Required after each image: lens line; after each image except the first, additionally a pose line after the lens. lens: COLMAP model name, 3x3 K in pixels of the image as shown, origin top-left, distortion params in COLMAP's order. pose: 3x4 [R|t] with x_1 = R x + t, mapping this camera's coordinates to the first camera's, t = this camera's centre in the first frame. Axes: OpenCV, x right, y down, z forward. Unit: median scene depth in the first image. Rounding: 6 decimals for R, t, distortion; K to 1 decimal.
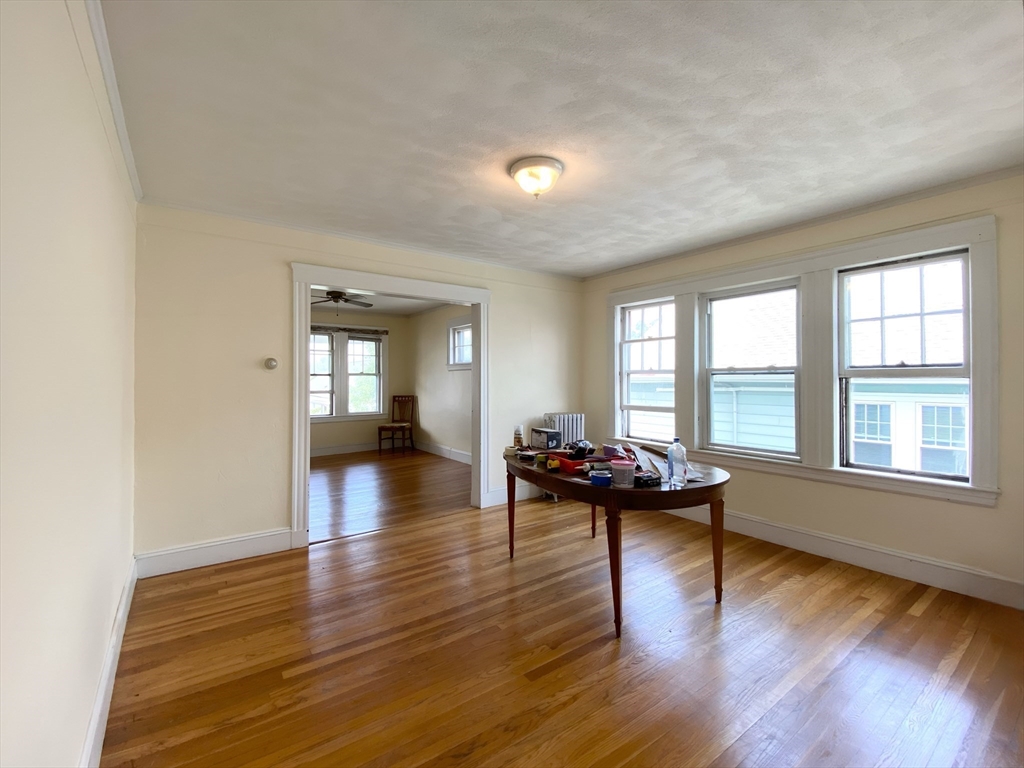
lens RADIAL K [[452.4, 0, 515.1], [0, 452.4, 377.8], [0, 0, 1]] dist [0.036639, -0.025894]
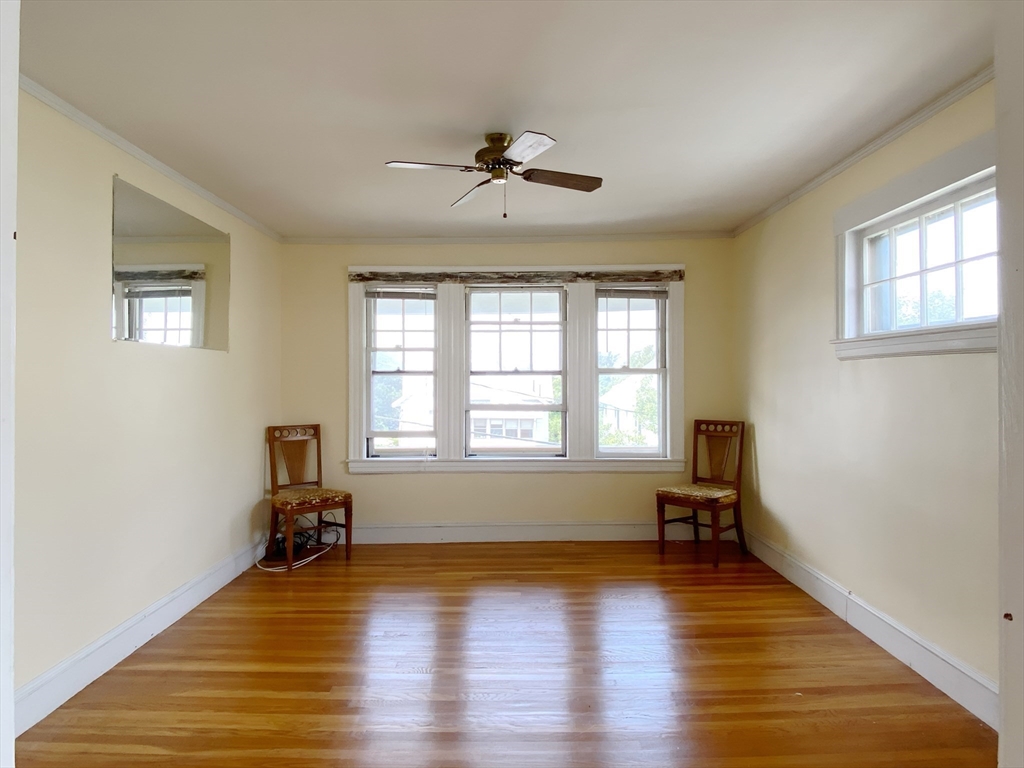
lens RADIAL K [[606.7, 0, 511.8], [0, 606.7, 372.7], [0, 0, 1]] dist [0.000178, -0.000076]
pose [[0.807258, -0.008461, -0.590138, -0.070747], [0.008185, 0.999962, -0.003141, -0.005024], [0.590142, -0.002294, 0.807296, 0.444925]]
